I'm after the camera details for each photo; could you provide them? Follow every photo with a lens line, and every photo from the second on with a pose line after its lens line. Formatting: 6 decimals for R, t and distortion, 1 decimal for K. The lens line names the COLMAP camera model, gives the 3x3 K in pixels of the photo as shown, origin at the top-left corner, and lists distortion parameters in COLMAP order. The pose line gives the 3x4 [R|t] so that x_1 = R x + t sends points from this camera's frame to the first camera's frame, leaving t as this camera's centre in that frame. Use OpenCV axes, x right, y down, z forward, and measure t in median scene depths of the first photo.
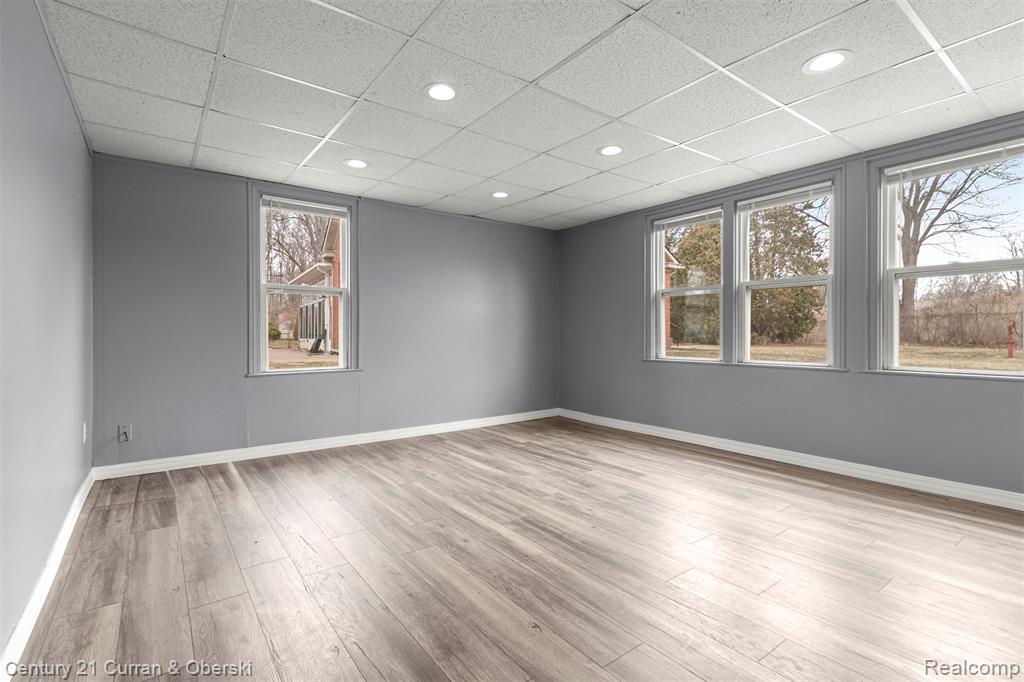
lens RADIAL K [[473.5, 0, 504.8], [0, 473.5, 337.4], [0, 0, 1]] dist [0.006411, -0.000179]
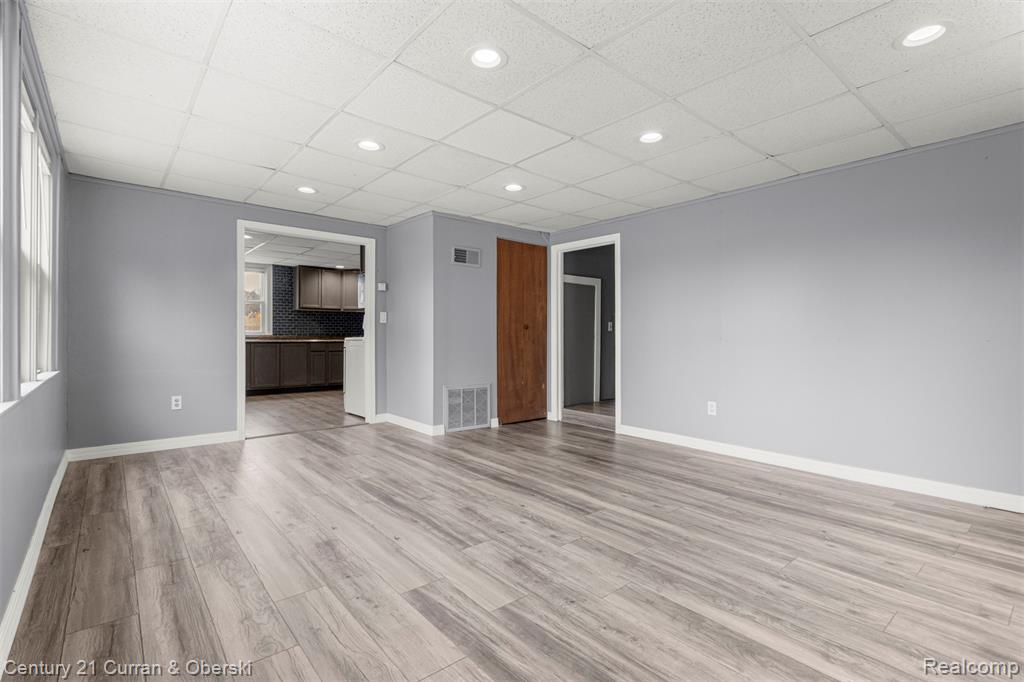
lens RADIAL K [[475.8, 0, 499.3], [0, 475.8, 338.0], [0, 0, 1]] dist [0.005233, 0.000046]
pose [[-0.998930, -0.003390, -0.046131, 0.250480], [-0.003836, 0.999947, 0.009579, -0.009883], [0.046096, 0.009746, -0.998889, 1.790551]]
